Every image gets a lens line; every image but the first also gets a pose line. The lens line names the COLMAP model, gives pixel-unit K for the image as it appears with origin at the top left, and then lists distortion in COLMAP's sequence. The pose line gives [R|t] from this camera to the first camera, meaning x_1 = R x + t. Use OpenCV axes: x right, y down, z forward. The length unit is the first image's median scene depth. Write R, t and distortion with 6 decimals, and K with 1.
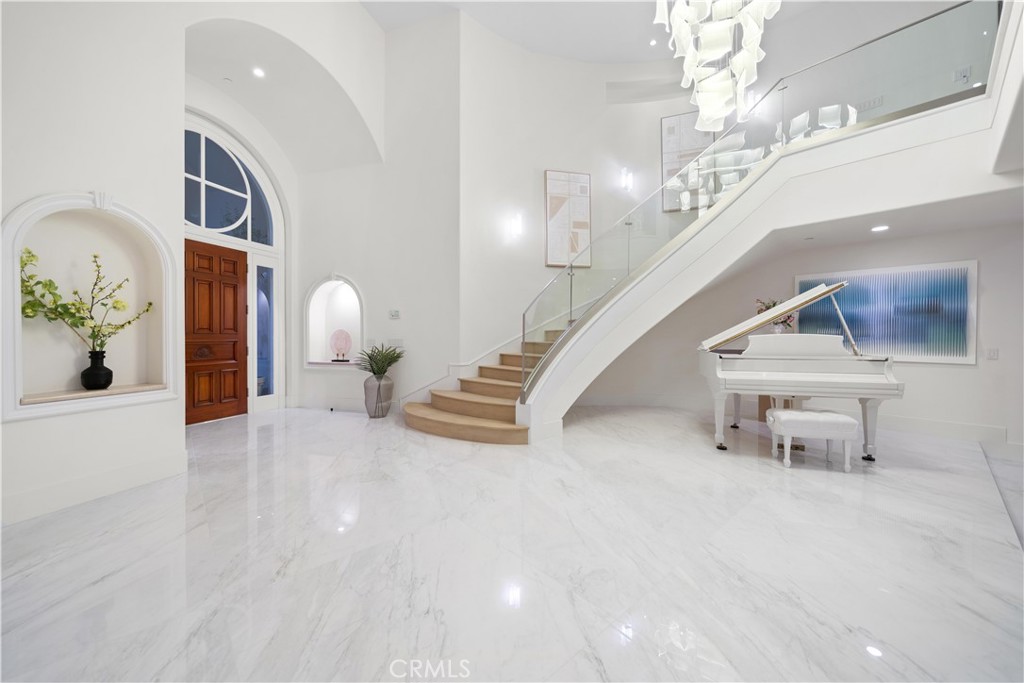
lens RADIAL K [[387.2, 0, 512.3], [0, 387.2, 339.8], [0, 0, 1]] dist [-0.000446, 0.000052]
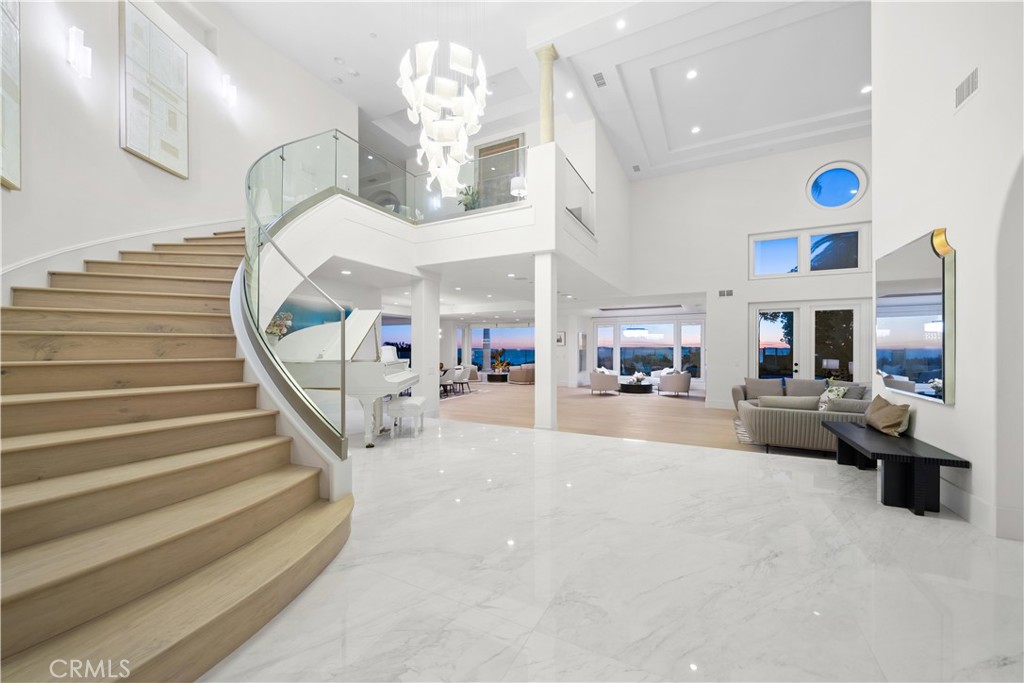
lens RADIAL K [[387.2, 0, 512.8], [0, 387.2, 346.8], [0, 0, 1]] dist [-0.000446, 0.000052]
pose [[-0.367278, 0.001448, 0.930110, -1.178092], [0.005184, 0.999986, 0.000490, -0.016088], [-0.930097, 0.005001, -0.367281, 1.823307]]
